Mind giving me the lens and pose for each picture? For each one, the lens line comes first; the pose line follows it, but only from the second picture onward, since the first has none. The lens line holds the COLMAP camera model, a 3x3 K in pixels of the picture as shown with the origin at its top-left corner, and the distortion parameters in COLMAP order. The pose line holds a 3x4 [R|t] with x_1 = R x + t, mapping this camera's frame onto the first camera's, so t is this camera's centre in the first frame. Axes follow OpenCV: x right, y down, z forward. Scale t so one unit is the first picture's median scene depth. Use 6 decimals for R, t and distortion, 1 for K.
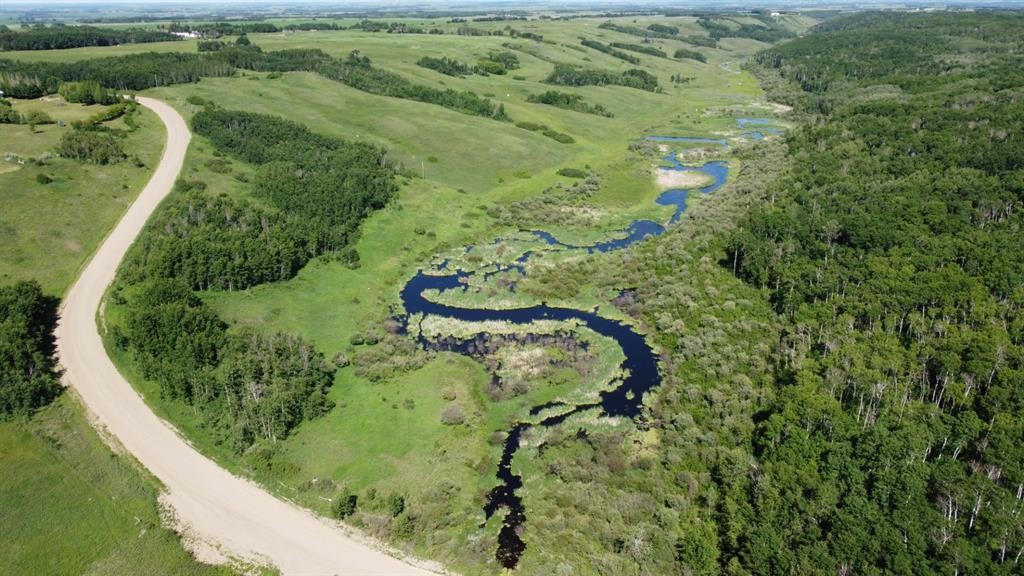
lens RADIAL K [[777.9, 0, 511.1], [0, 777.9, 291.0], [0, 0, 1]] dist [0.001281, -0.003971]
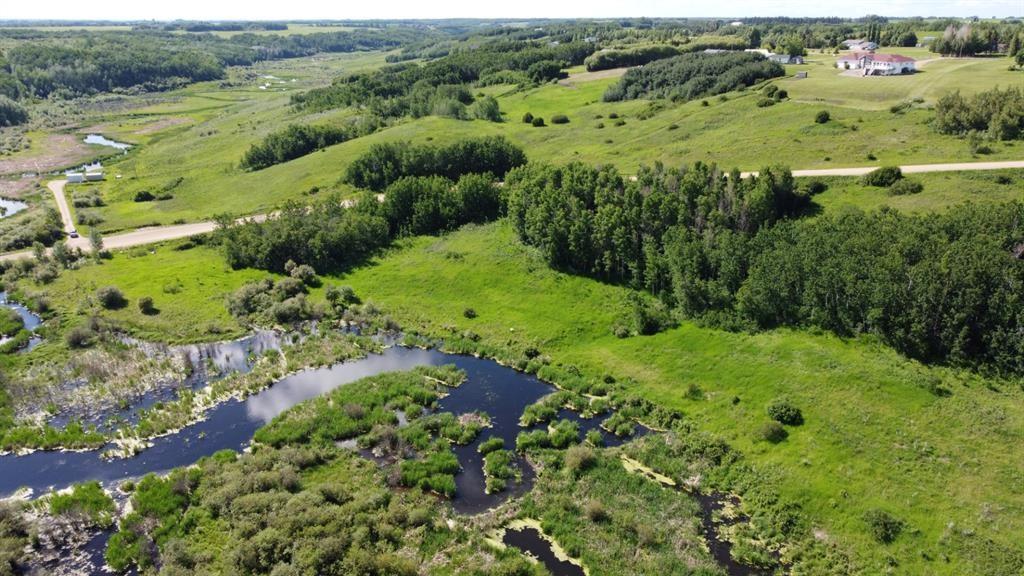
lens RADIAL K [[777.9, 0, 510.0], [0, 777.9, 291.0], [0, 0, 1]] dist [0.001281, -0.003971]
pose [[-0.553948, 0.283195, -0.782906, 0.254833], [-0.292896, 0.813965, 0.501670, -0.300548], [0.779329, 0.507209, -0.367947, 1.114178]]
